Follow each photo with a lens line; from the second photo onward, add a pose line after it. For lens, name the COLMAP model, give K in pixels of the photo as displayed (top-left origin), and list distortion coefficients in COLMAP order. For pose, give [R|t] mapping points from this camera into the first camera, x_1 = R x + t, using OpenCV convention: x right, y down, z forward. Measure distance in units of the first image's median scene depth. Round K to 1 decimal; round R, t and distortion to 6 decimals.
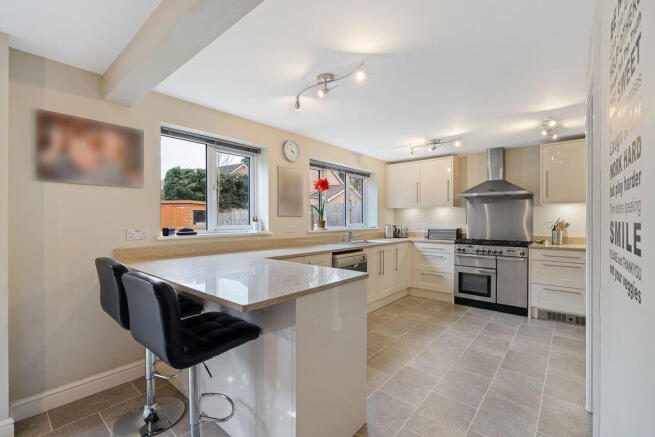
lens RADIAL K [[292.5, 0, 328.2], [0, 292.5, 220.1], [0, 0, 1]] dist [-0.004017, -0.000403]
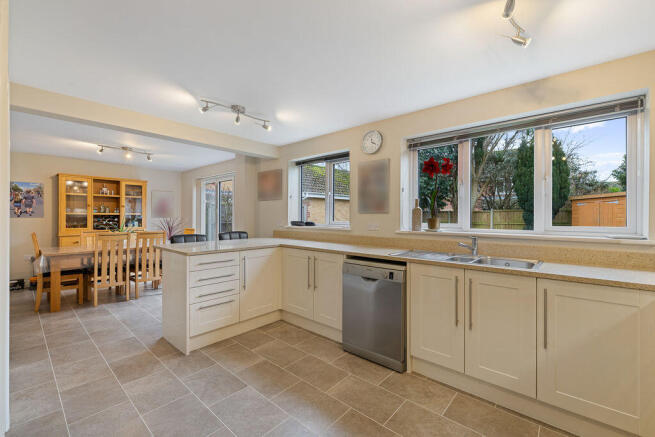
lens RADIAL K [[276.3, 0, 323.9], [0, 276.3, 217.2], [0, 0, 1]] dist [0.000178, 0.000482]
pose [[-0.027642, 0.002139, -0.999616, 0.634082], [-0.007605, 0.999968, 0.002350, -0.000337], [0.999589, 0.007668, -0.027625, 0.736293]]
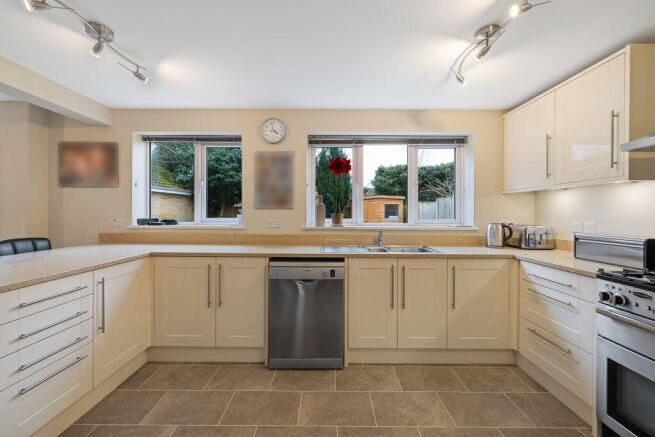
lens RADIAL K [[276.3, 0, 324.7], [0, 276.3, 214.1], [0, 0, 1]] dist [0.000178, 0.000482]
pose [[0.639675, 0.006181, -0.768621, 0.488278], [-0.006360, 0.999976, 0.002749, -0.000103], [0.768619, 0.003129, 0.639699, 0.510130]]
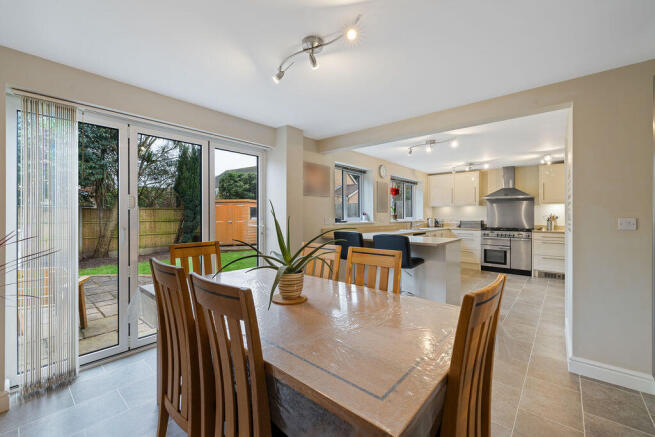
lens RADIAL K [[276.3, 0, 325.5], [0, 276.3, 215.3], [0, 0, 1]] dist [0.000178, 0.000482]
pose [[0.999918, 0.000375, -0.012778, -0.359118], [-0.000407, 0.999997, -0.002445, 0.007429], [0.012777, 0.002450, 0.999915, -0.445045]]
